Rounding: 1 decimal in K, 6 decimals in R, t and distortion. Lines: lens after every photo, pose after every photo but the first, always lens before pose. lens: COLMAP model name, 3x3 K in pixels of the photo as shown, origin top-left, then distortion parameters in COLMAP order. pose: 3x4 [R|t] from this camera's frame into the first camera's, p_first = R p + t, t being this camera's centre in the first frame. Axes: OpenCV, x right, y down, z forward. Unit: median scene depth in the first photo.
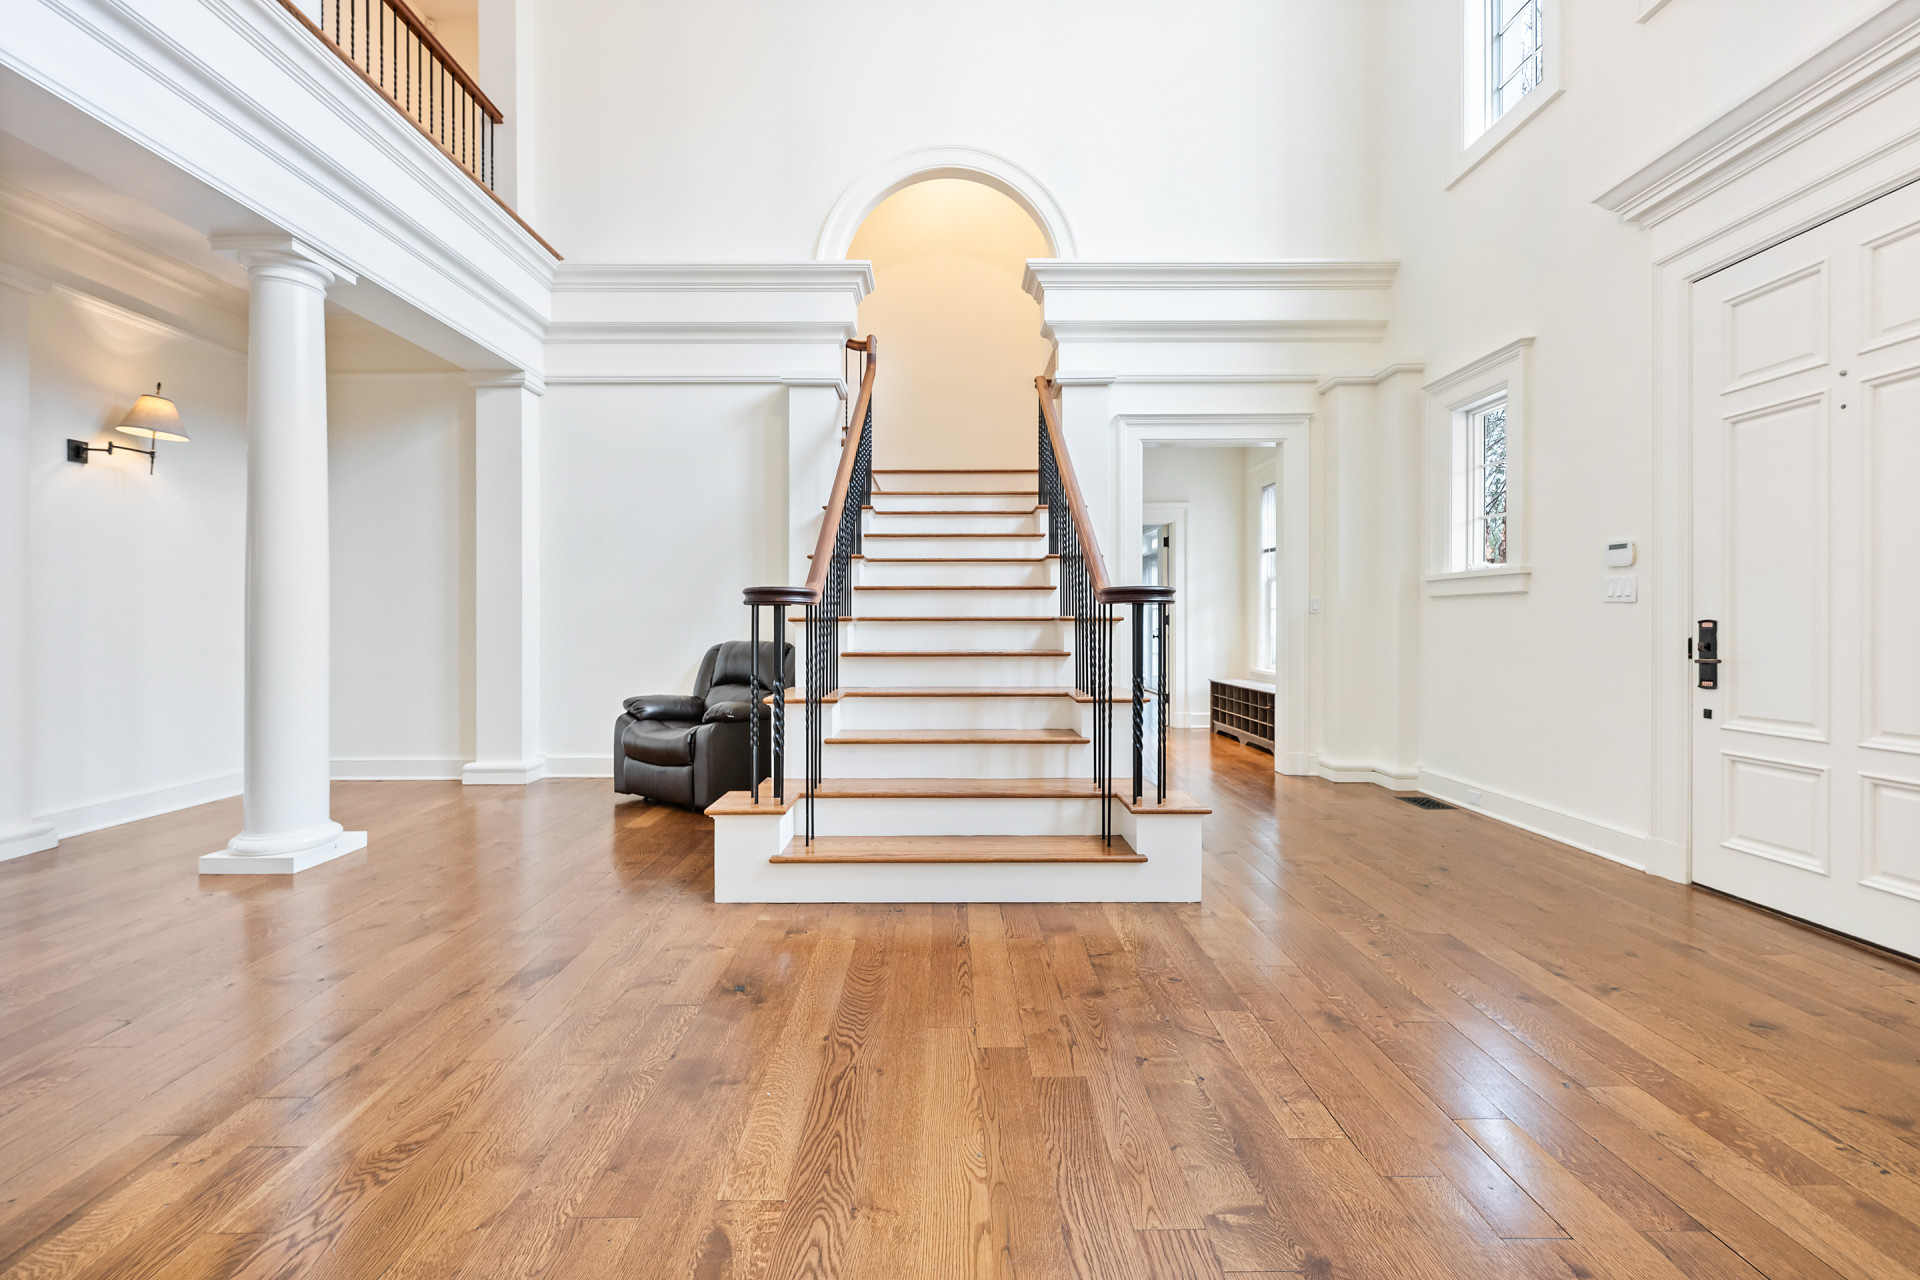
lens RADIAL K [[779.0, 0, 960.9], [0, 779.0, 626.2], [0, 0, 1]] dist [0.002196, -0.000396]
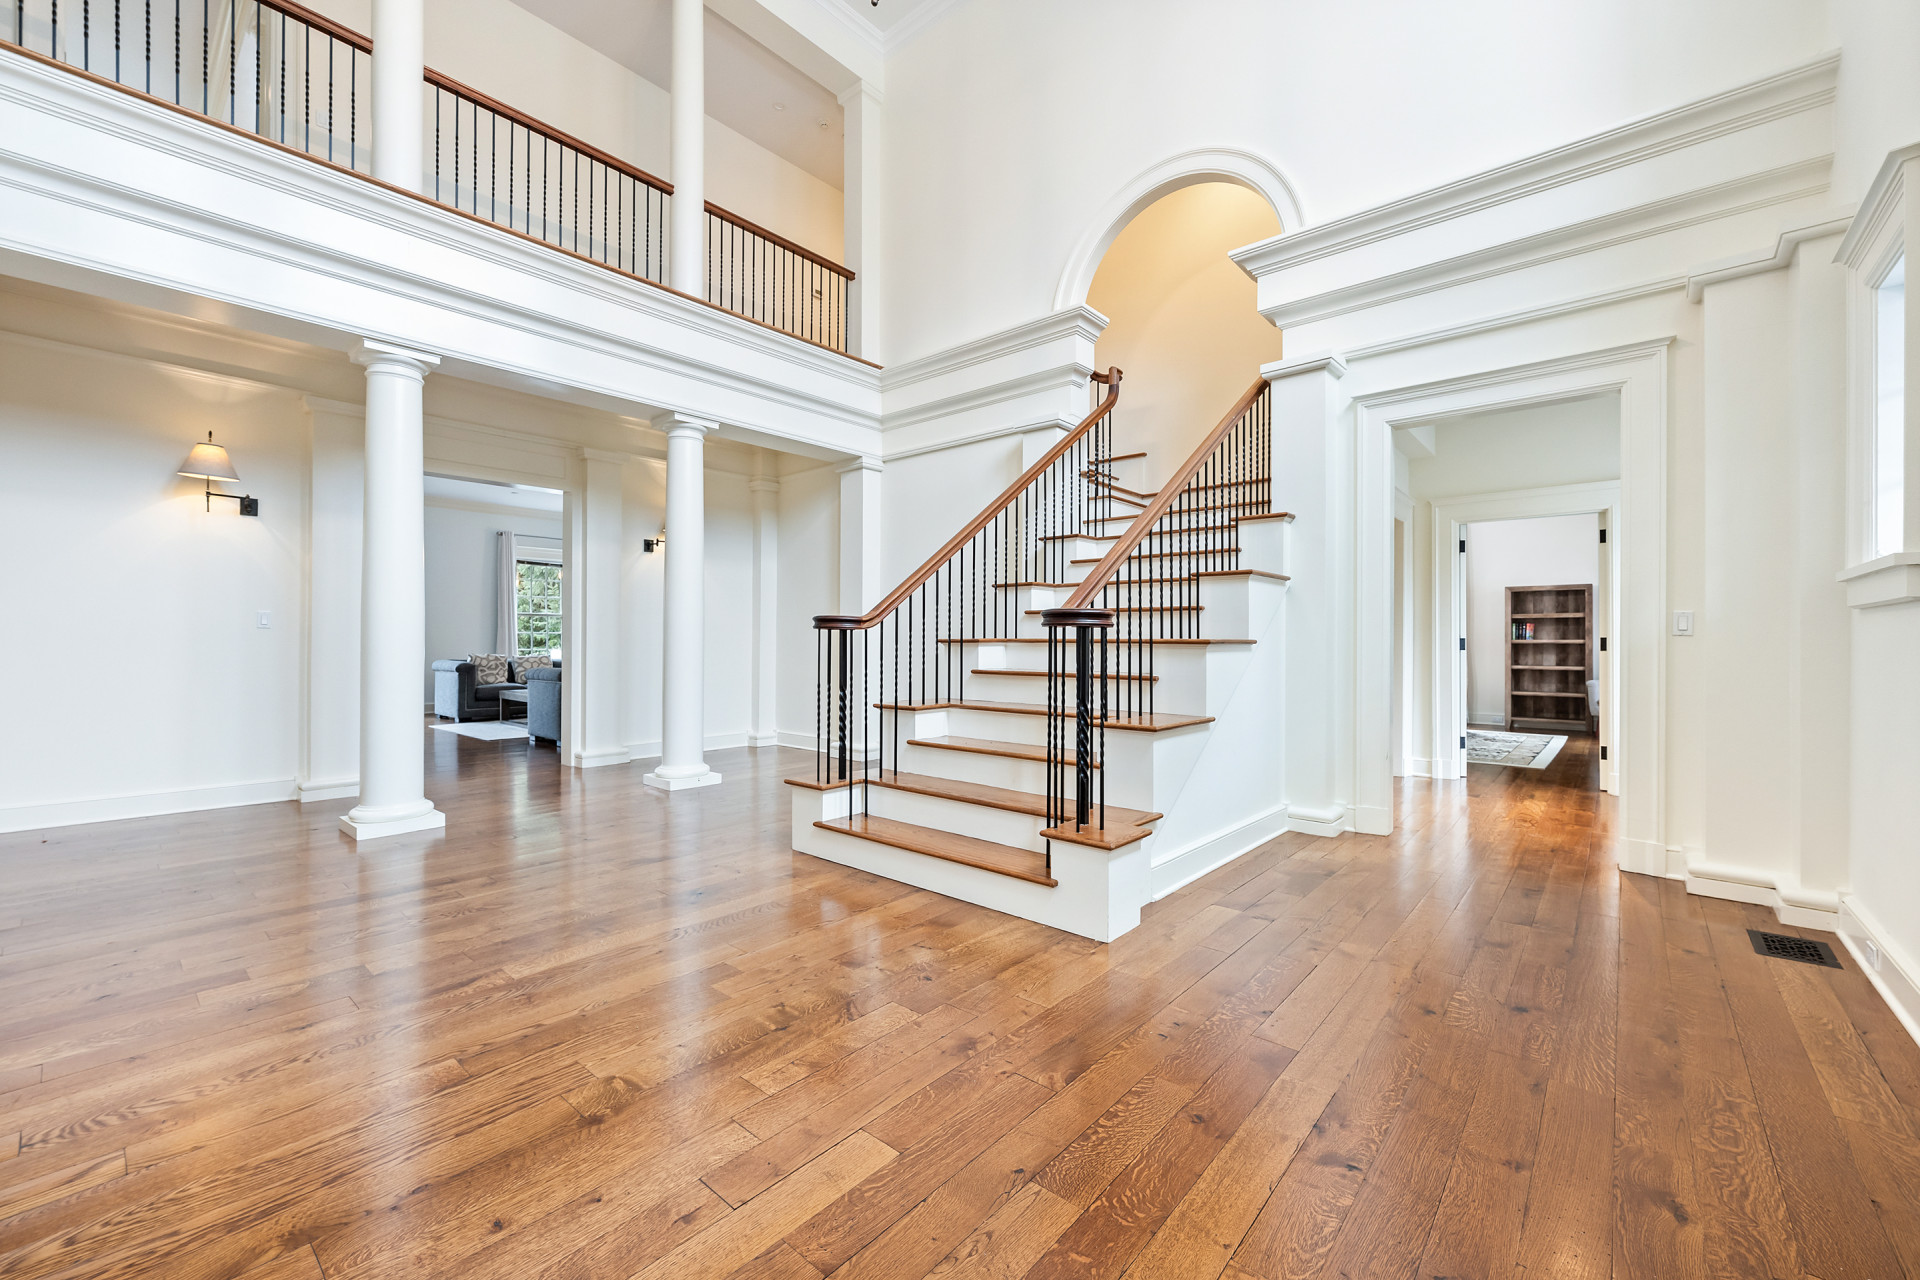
lens RADIAL K [[779.0, 0, 960.9], [0, 779.0, 636.5], [0, 0, 1]] dist [0.002196, -0.000396]
pose [[0.747354, 0.001402, -0.664425, 0.748901], [-0.009167, 0.999924, -0.008201, -0.006190], [0.664363, 0.012220, 0.747310, 0.163603]]
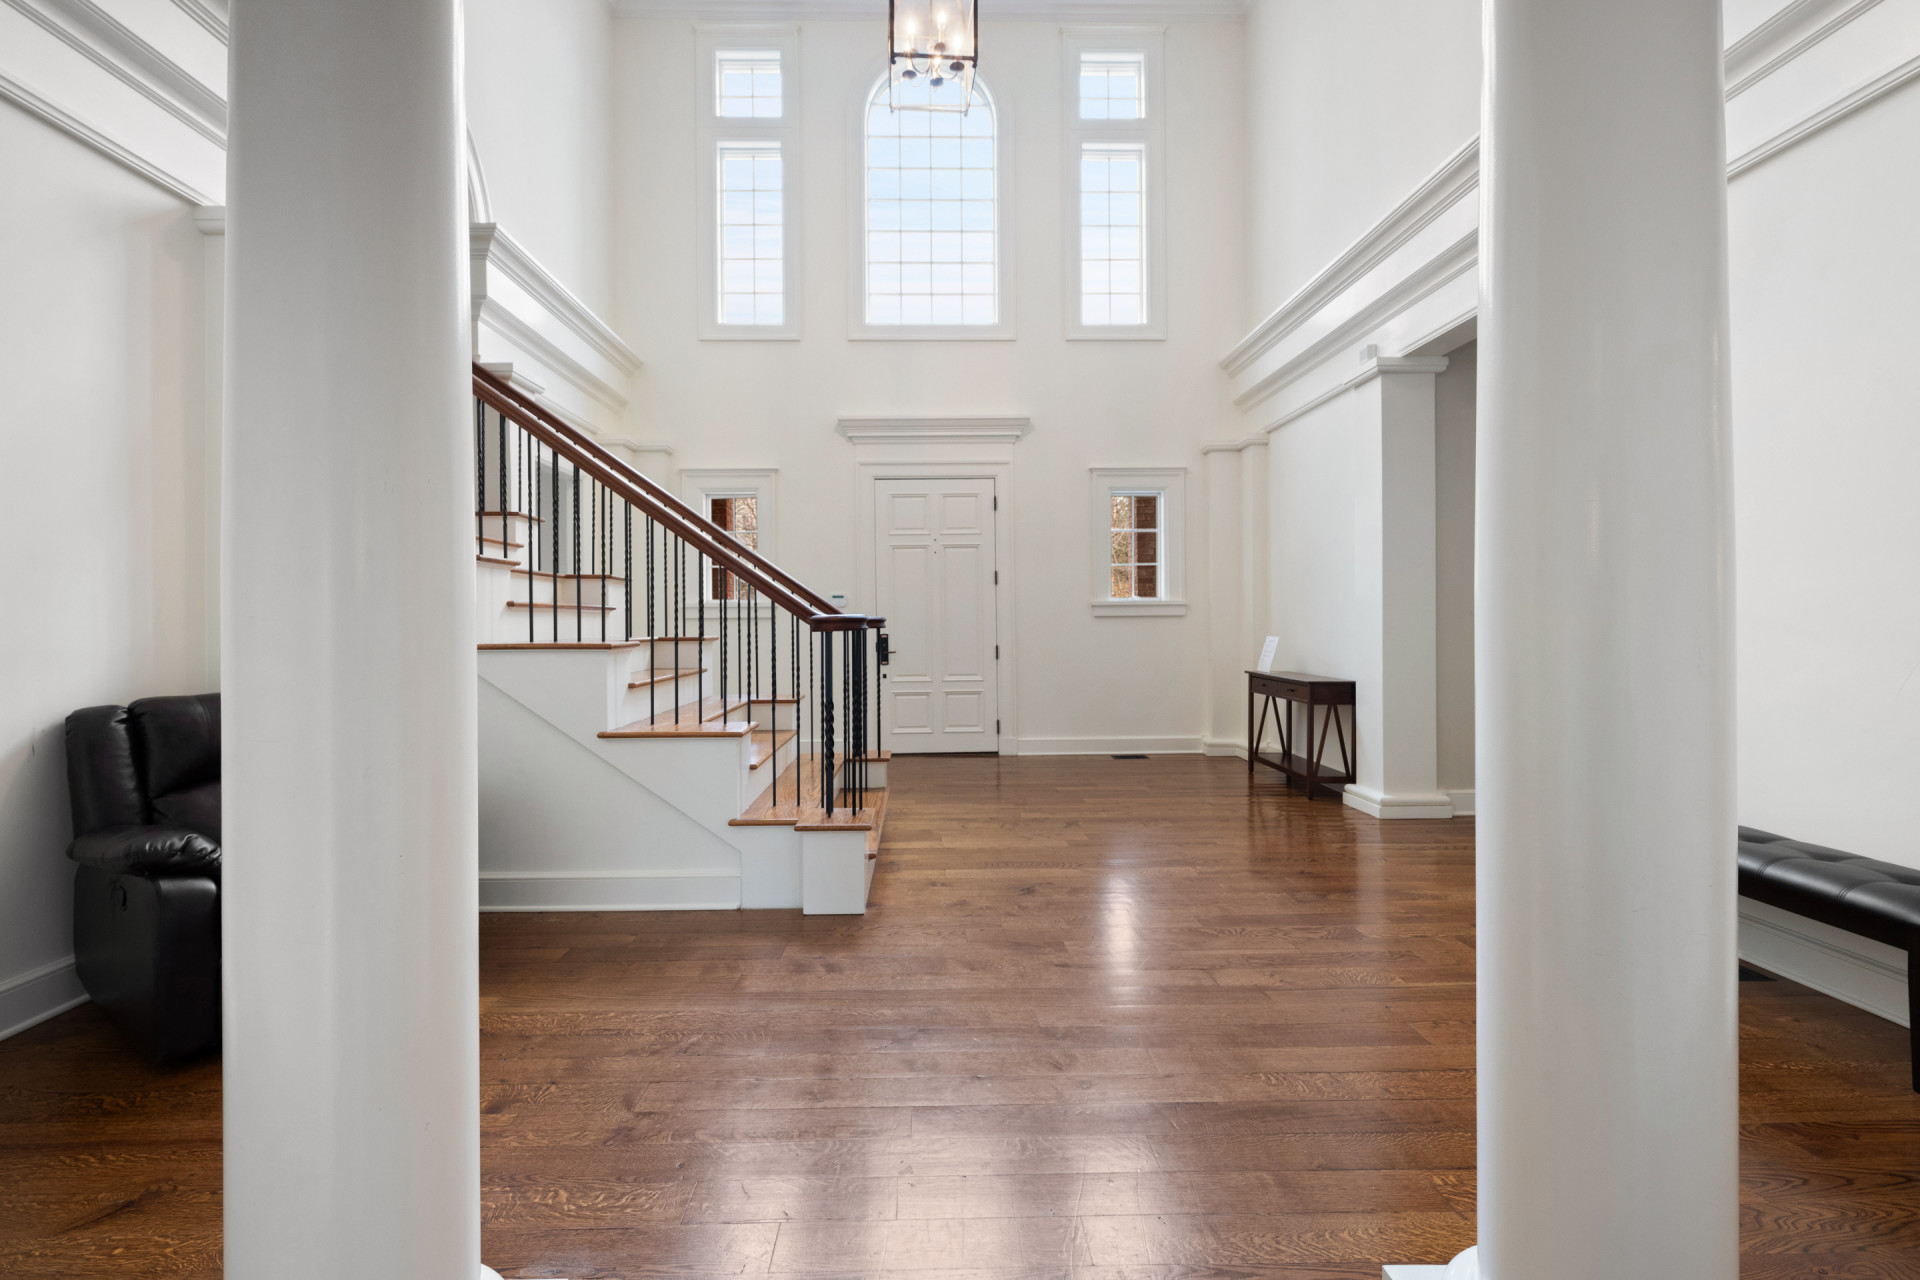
lens RADIAL K [[779.0, 0, 955.1], [0, 779.0, 629.7], [0, 0, 1]] dist [0.002196, -0.000396]
pose [[-0.008710, -0.007422, 0.999935, -1.282949], [0.010899, 0.999912, 0.007517, -0.034741], [-0.999903, 0.010964, -0.008629, 0.825334]]
